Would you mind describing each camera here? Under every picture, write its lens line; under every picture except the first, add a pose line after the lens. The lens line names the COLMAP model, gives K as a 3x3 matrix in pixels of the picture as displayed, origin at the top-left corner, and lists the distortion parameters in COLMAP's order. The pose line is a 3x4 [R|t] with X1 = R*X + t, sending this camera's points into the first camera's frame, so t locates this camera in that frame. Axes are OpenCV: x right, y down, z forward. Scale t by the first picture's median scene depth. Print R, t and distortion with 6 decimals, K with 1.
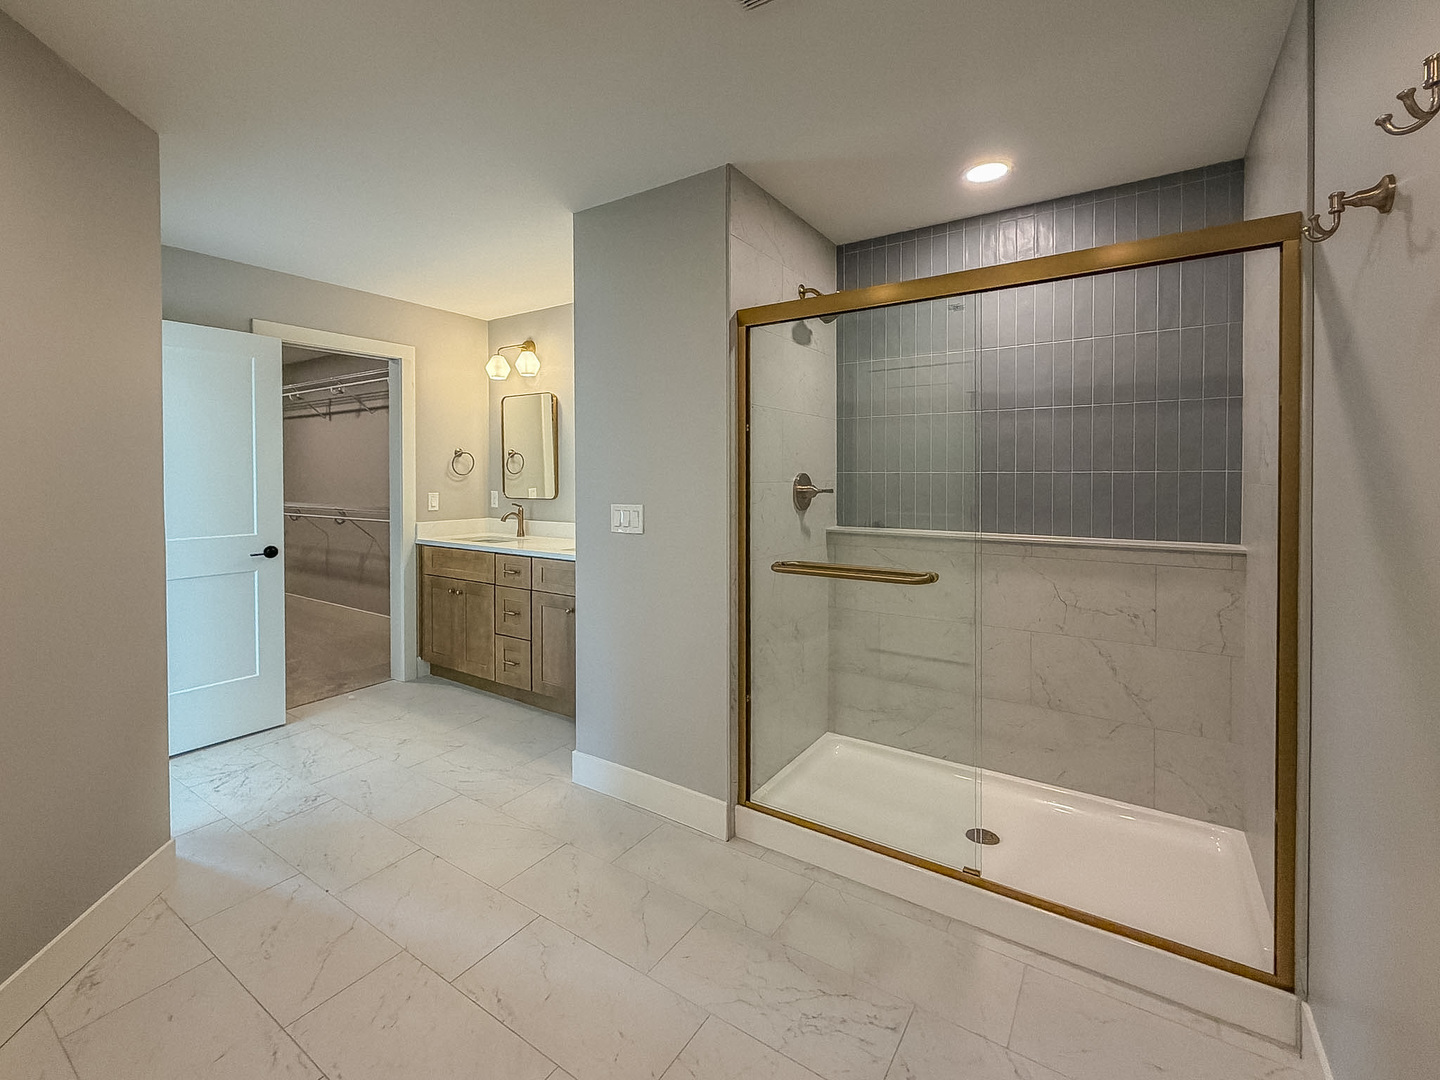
lens RADIAL K [[501.9, 0, 733.1], [0, 501.9, 486.1], [0, 0, 1]] dist [0.000619, 0.000104]
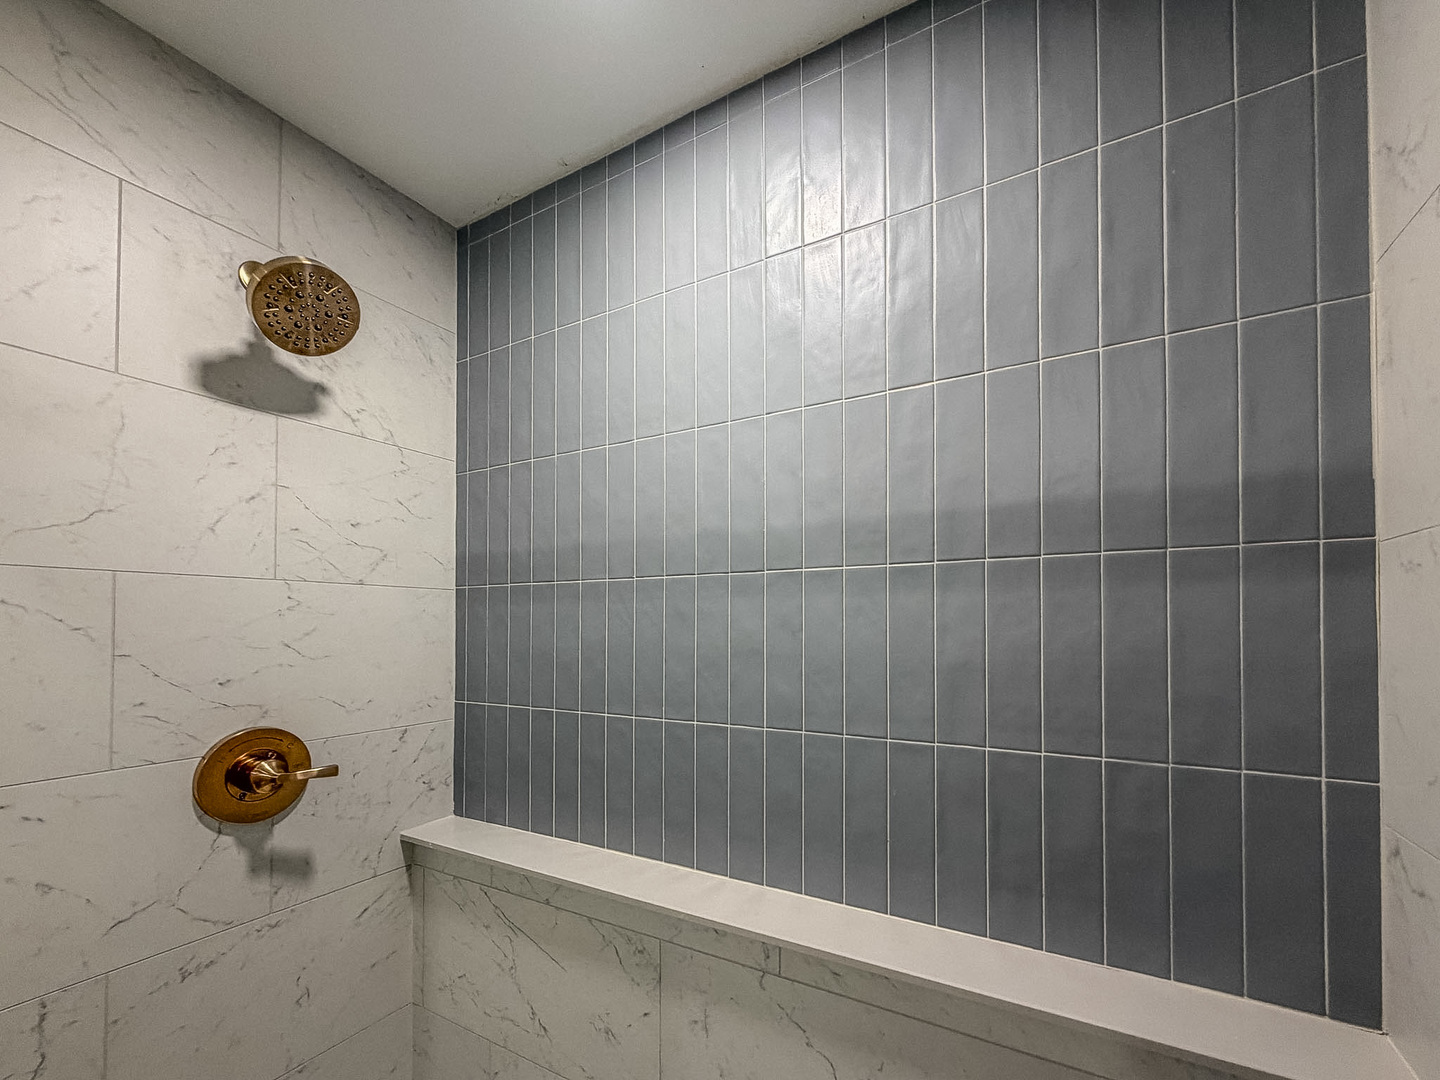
lens RADIAL K [[510.3, 0, 716.8], [0, 510.3, 625.8], [0, 0, 1]] dist [0.000096, -0.000072]
pose [[0.999153, -0.003675, 0.040994, 0.544671], [0.004522, 0.999778, -0.020579, -0.108747], [-0.040910, 0.020747, 0.998947, 0.638583]]
